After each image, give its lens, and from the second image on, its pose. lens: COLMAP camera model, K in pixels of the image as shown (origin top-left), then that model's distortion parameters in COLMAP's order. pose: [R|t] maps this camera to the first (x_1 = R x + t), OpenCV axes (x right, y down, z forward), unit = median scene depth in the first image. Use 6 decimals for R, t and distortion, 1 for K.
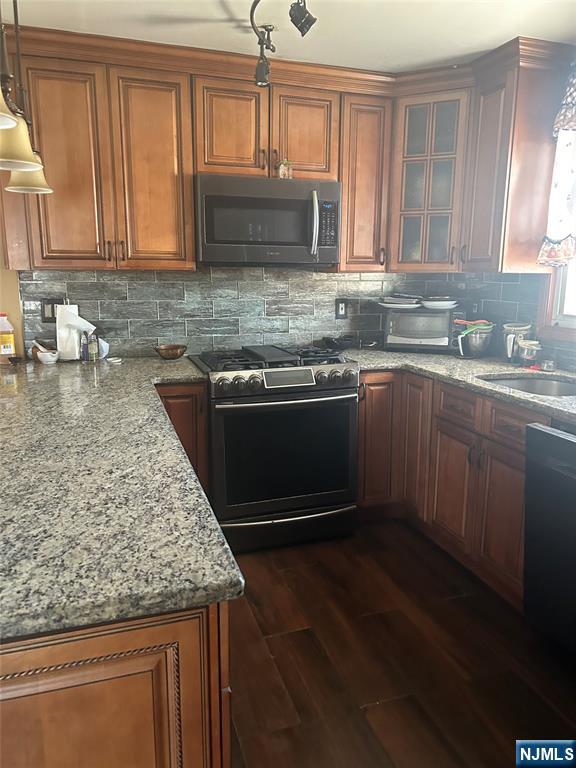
lens RADIAL K [[573.6, 0, 288.3], [0, 573.6, 387.8], [0, 0, 1]] dist [0.060129, -0.075476]
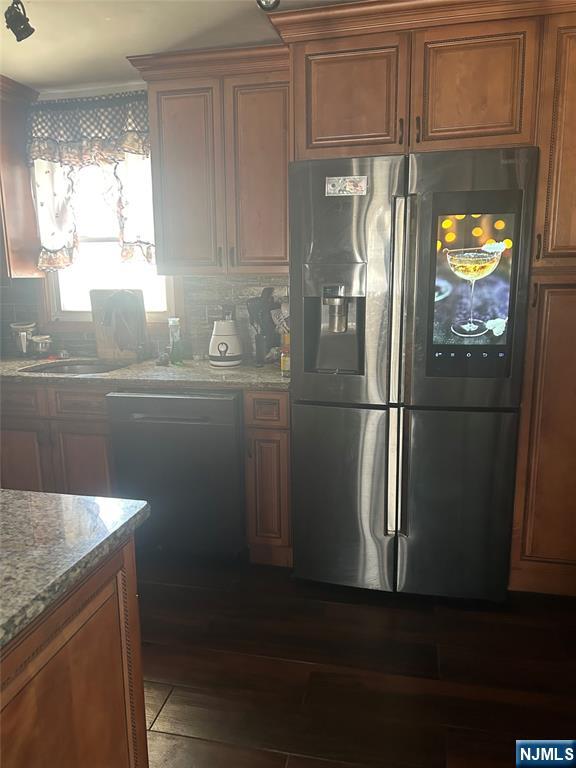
lens RADIAL K [[573.6, 0, 288.3], [0, 573.6, 387.8], [0, 0, 1]] dist [0.060129, -0.075476]
pose [[0.500678, -0.184965, 0.845642, -0.357967], [0.187868, 0.976839, 0.102431, -0.005147], [-0.845001, 0.107584, 0.523830, -0.017923]]
